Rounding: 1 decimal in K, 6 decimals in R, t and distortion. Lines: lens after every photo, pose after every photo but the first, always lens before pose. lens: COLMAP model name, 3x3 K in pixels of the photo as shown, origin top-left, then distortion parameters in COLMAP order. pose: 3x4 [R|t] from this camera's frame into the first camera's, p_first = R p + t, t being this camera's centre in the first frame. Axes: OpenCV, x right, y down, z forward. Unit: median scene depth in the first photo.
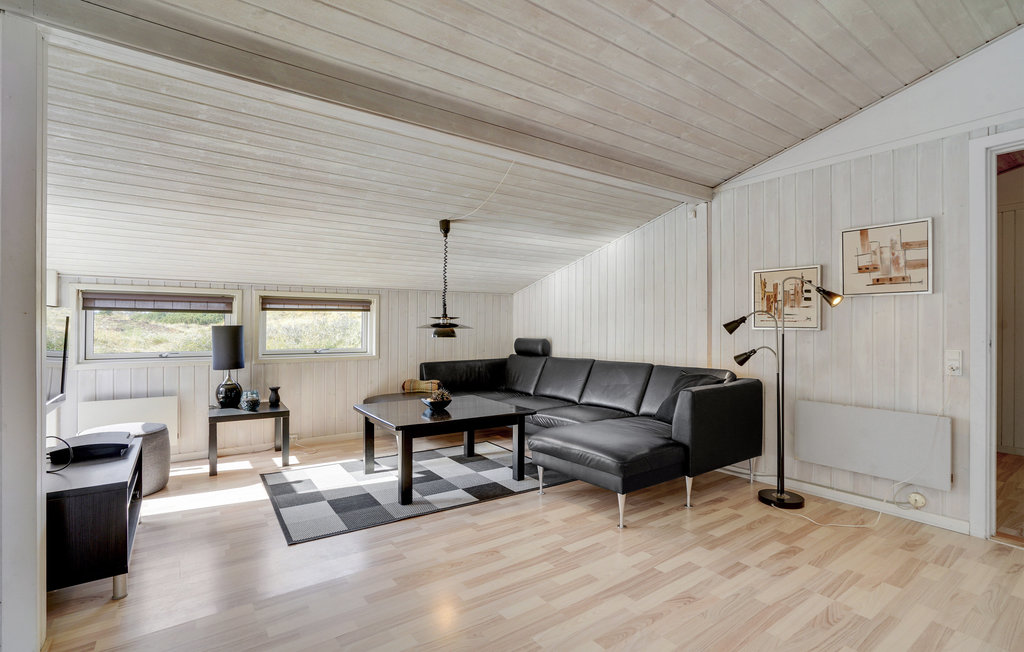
lens RADIAL K [[470.9, 0, 512.0], [0, 470.9, 326.0], [0, 0, 1]] dist [-0.038219, 0.000008]
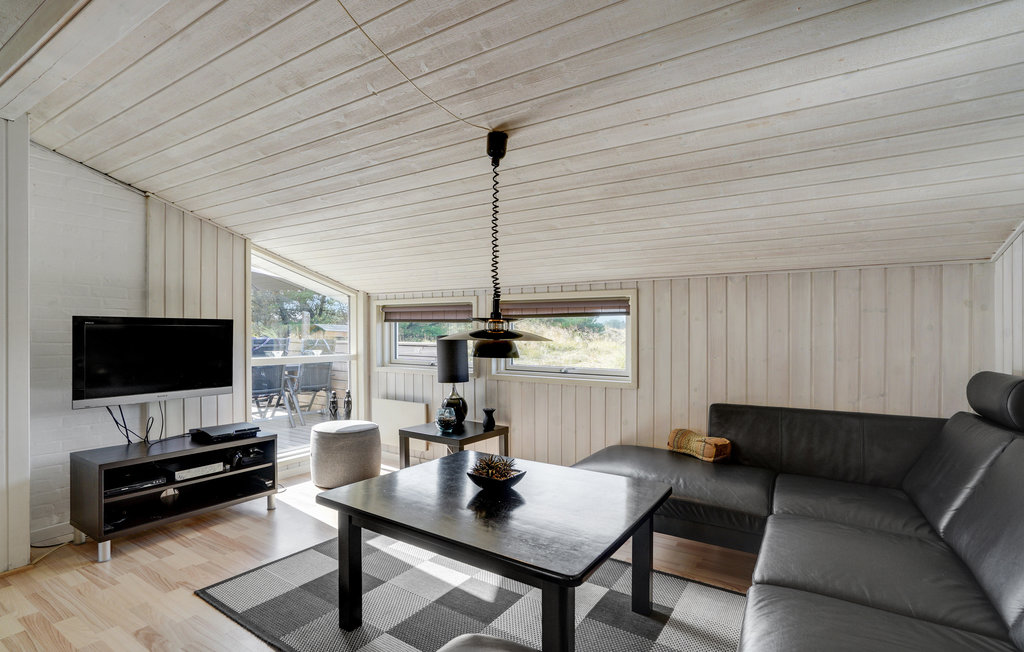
lens RADIAL K [[484.1, 0, 515.2], [0, 484.1, 333.8], [0, 0, 1]] dist [-0.026854, 0.000105]
pose [[0.377514, -0.003780, -0.925996, 0.359069], [-0.008778, 0.999932, -0.007661, 0.002383], [0.925962, 0.011020, 0.377455, 0.803944]]
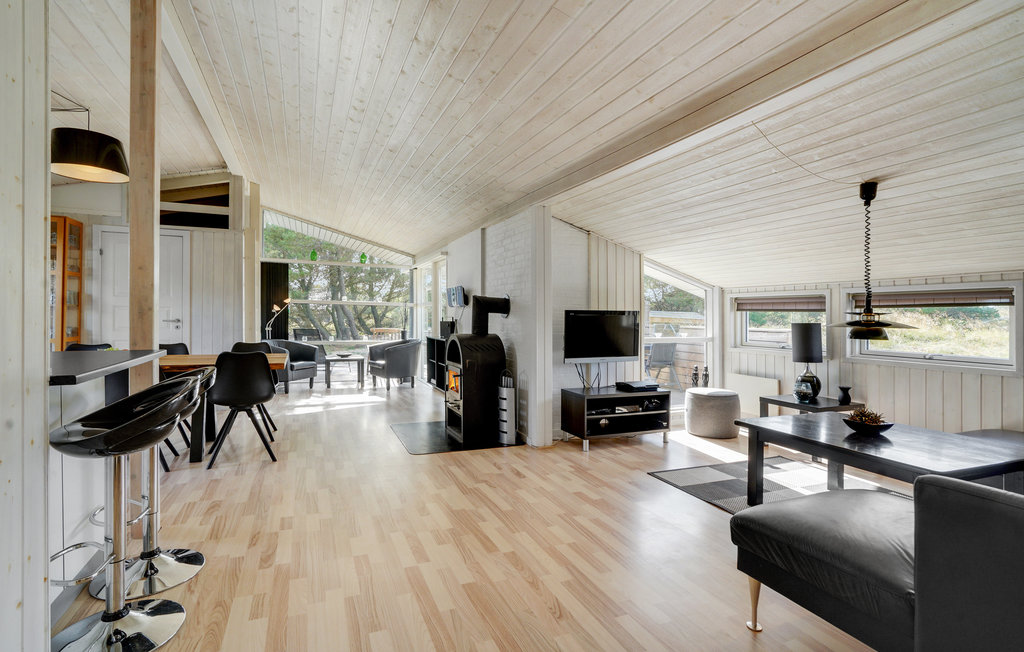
lens RADIAL K [[493.1, 0, 493.1], [0, 493.1, 316.1], [0, 0, 1]] dist [-0.054148, 0.024792]
pose [[-0.244226, -0.008406, -0.969682, 0.737842], [-0.016904, 0.999847, -0.004410, 0.000491], [0.969571, 0.015314, -0.244331, 0.597672]]
